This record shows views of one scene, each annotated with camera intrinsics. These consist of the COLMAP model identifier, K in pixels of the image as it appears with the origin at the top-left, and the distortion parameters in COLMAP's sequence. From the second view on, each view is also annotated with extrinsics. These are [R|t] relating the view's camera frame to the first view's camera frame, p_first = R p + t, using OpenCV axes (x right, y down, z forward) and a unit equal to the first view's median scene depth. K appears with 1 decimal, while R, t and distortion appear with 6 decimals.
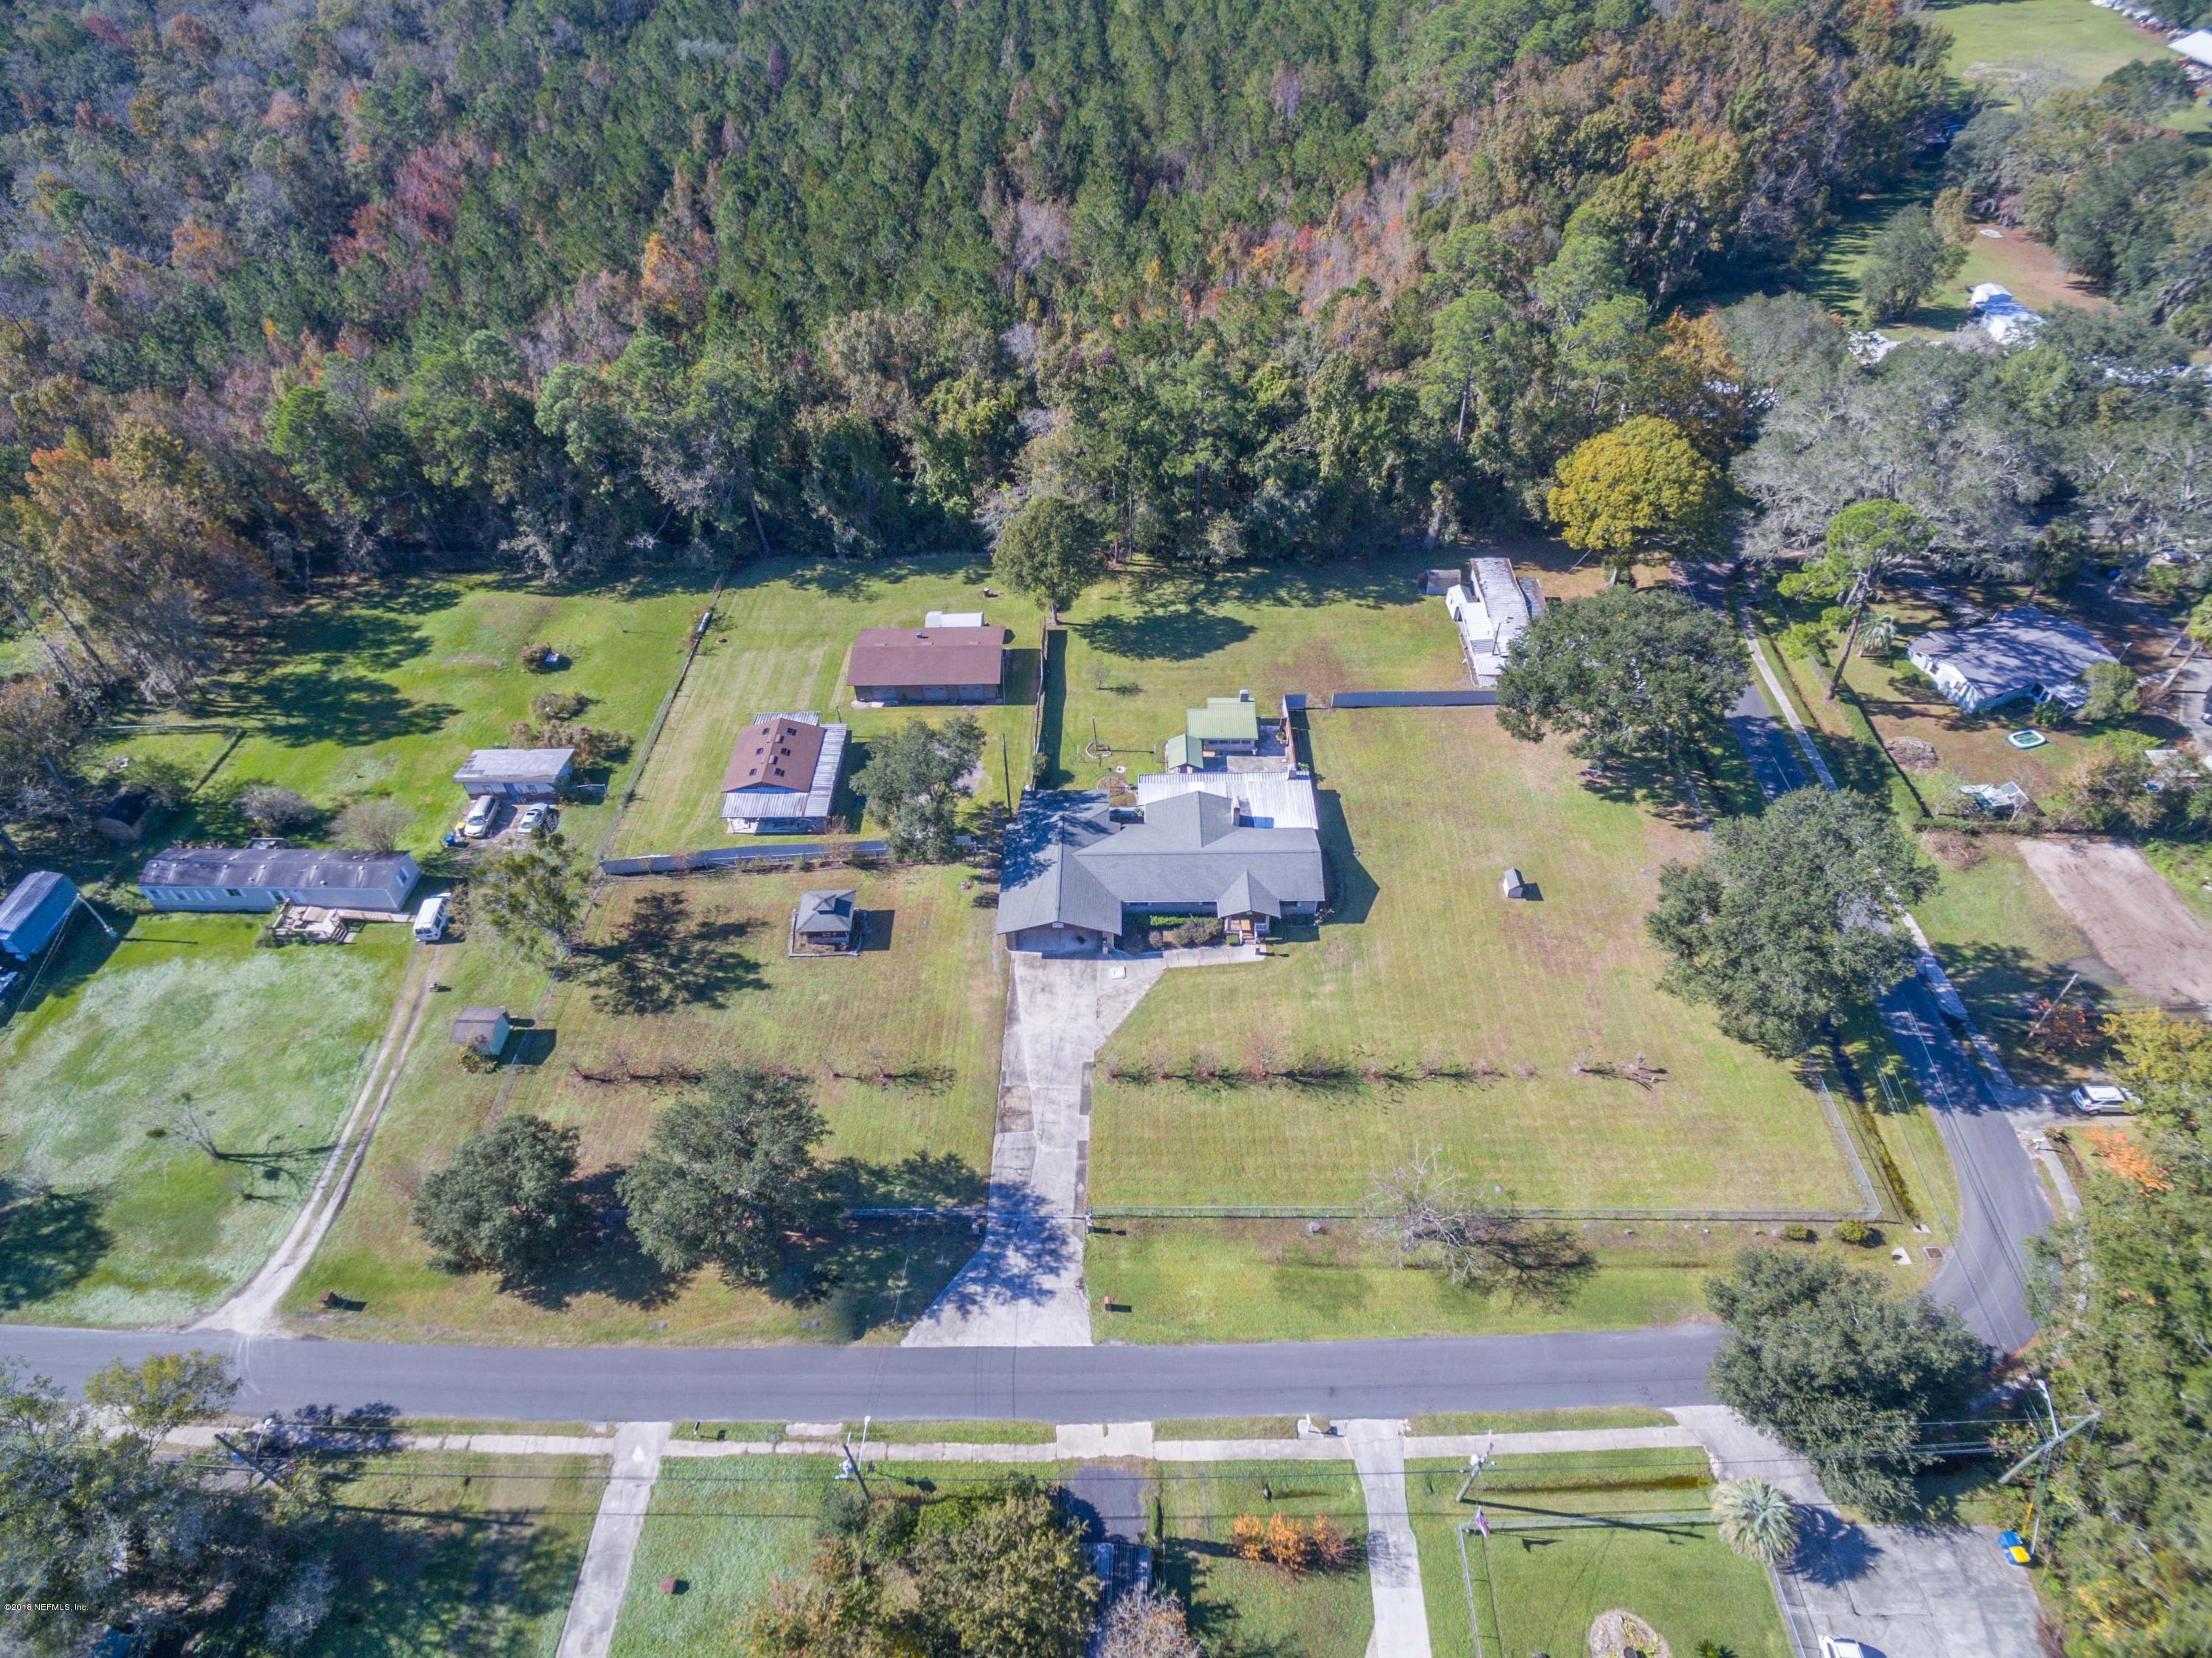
lens RADIAL K [[1225.8, 0, 1106.0], [0, 1225.8, 829.0], [0, 0, 1]] dist [-0.001724, 0.019793]
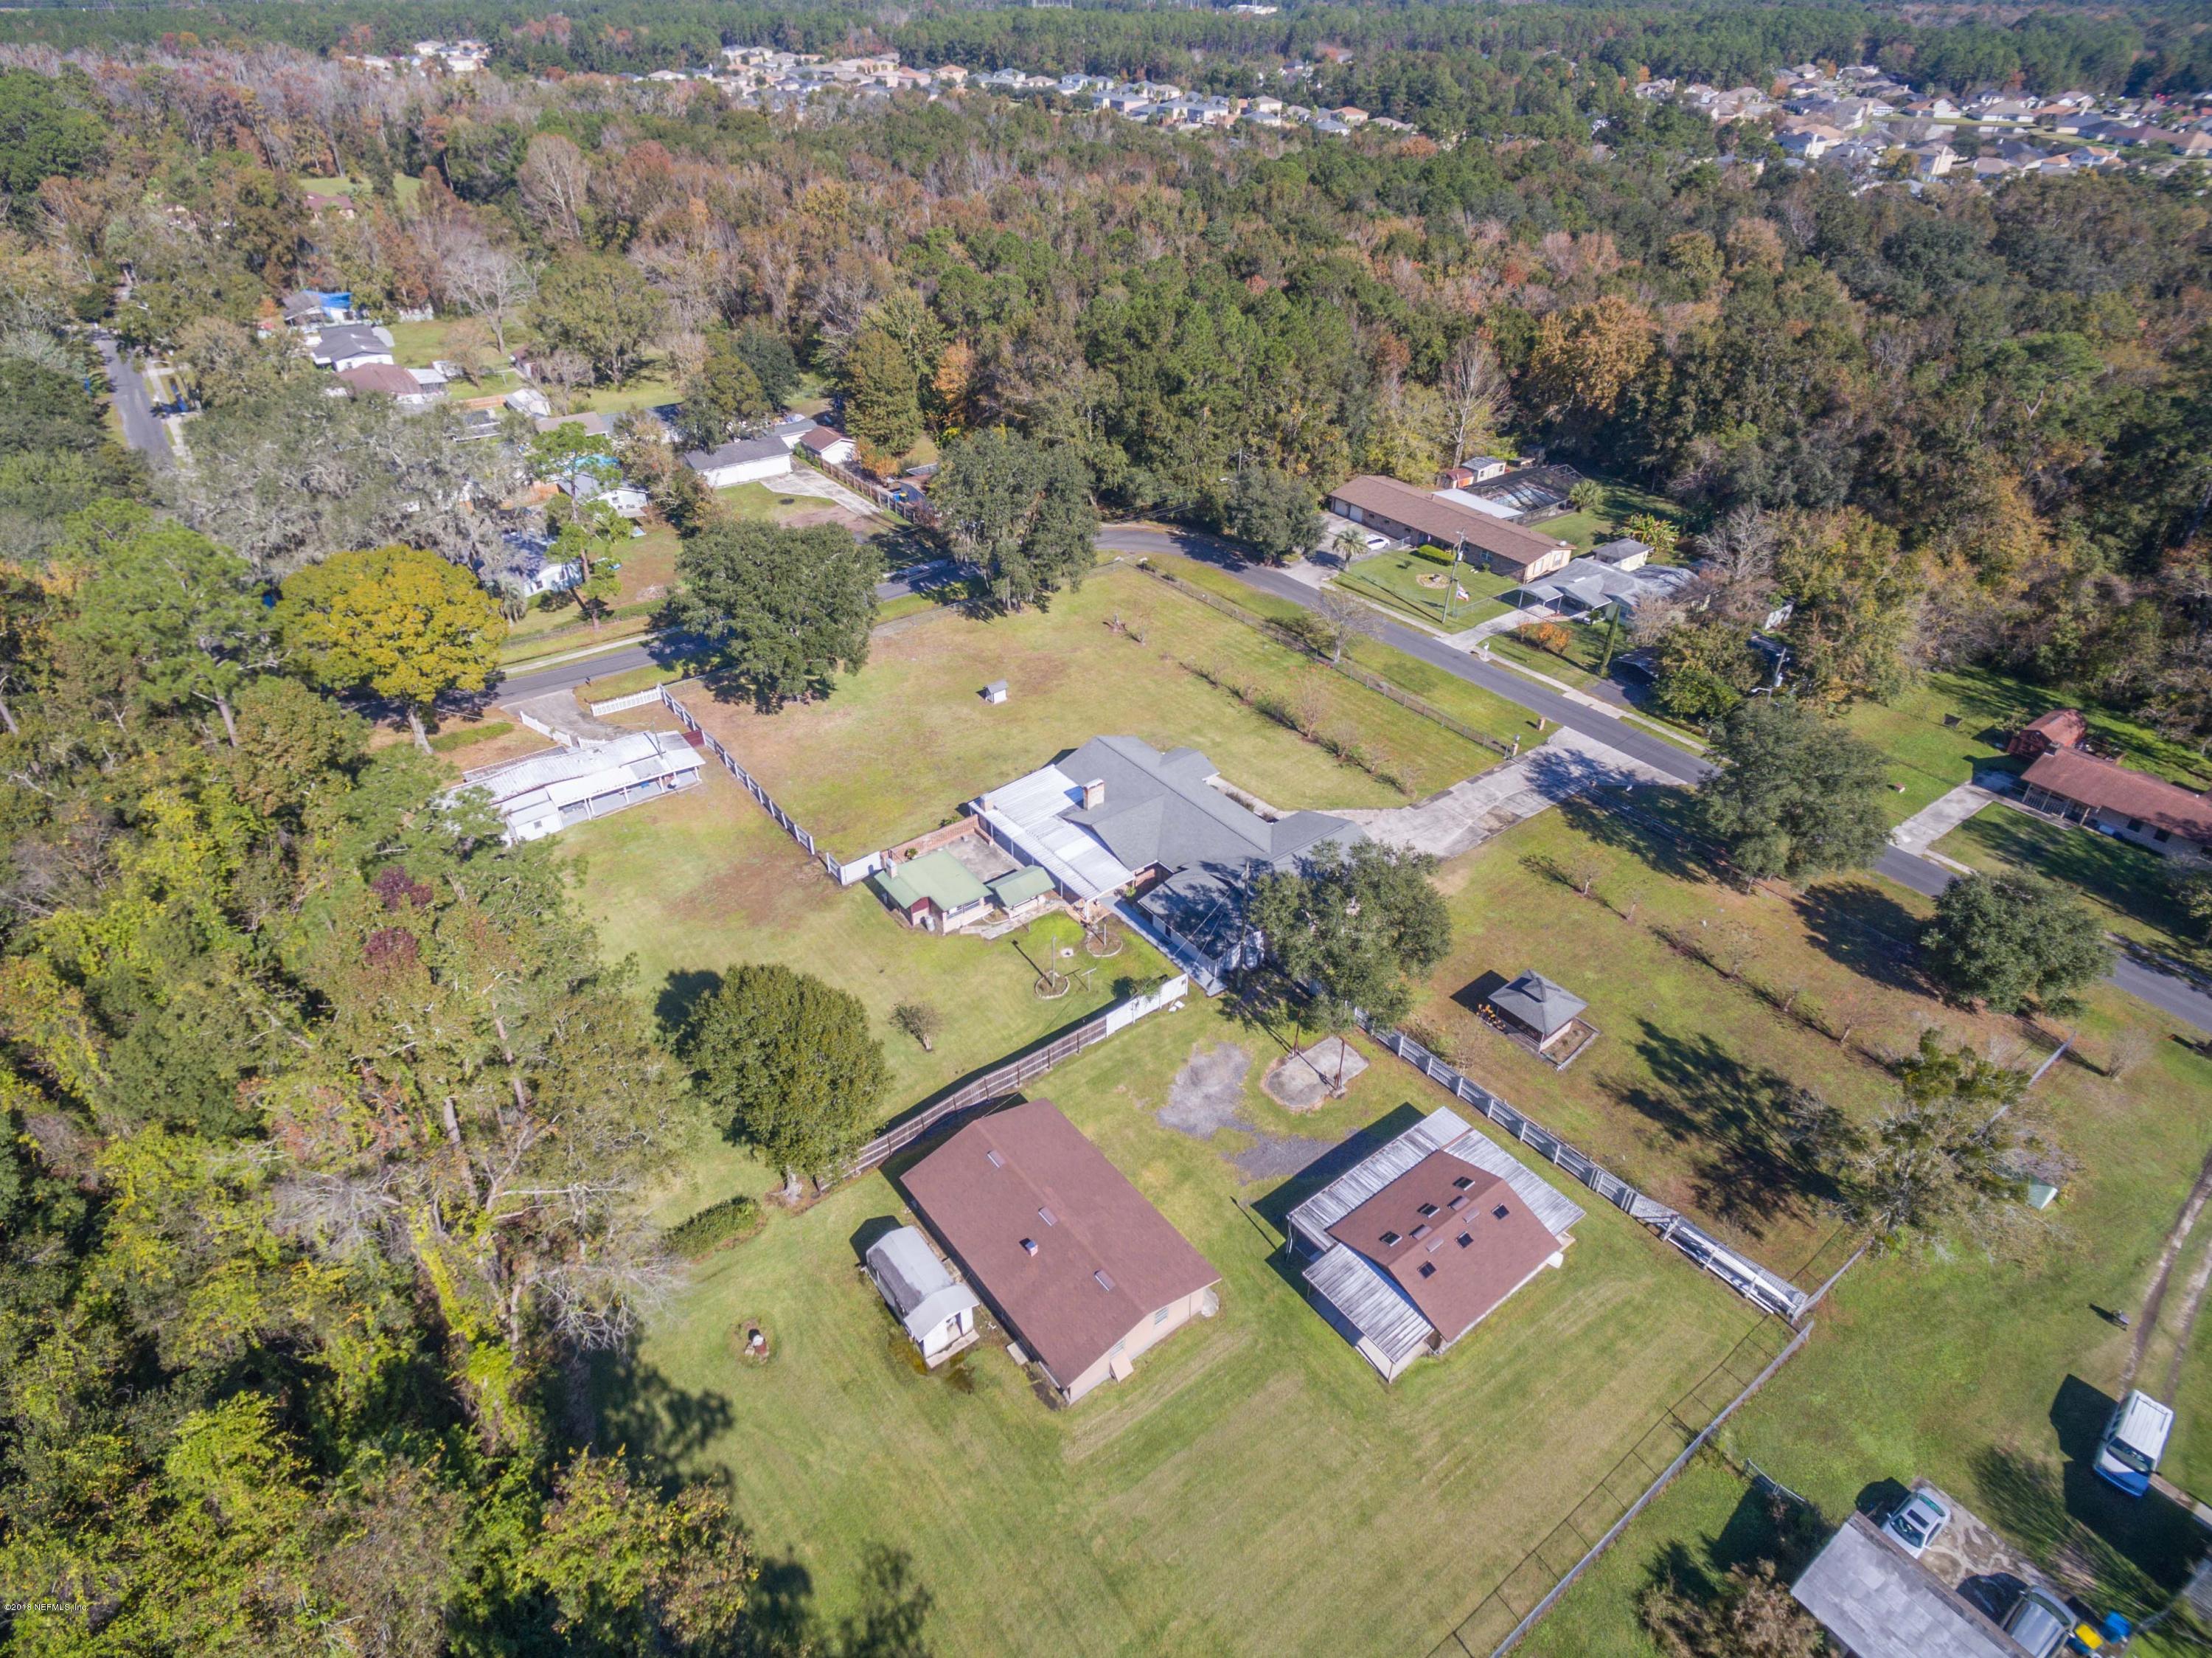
lens RADIAL K [[1284.0, 0, 1099.8], [0, 1284.0, 789.8], [0, 0, 1]] dist [0.000046, 0.011433]
pose [[-0.615158, -0.409092, 0.673962, -0.540095], [0.560985, 0.373524, 0.738766, -0.724068], [-0.553964, 0.832540, -0.000282, 1.024301]]
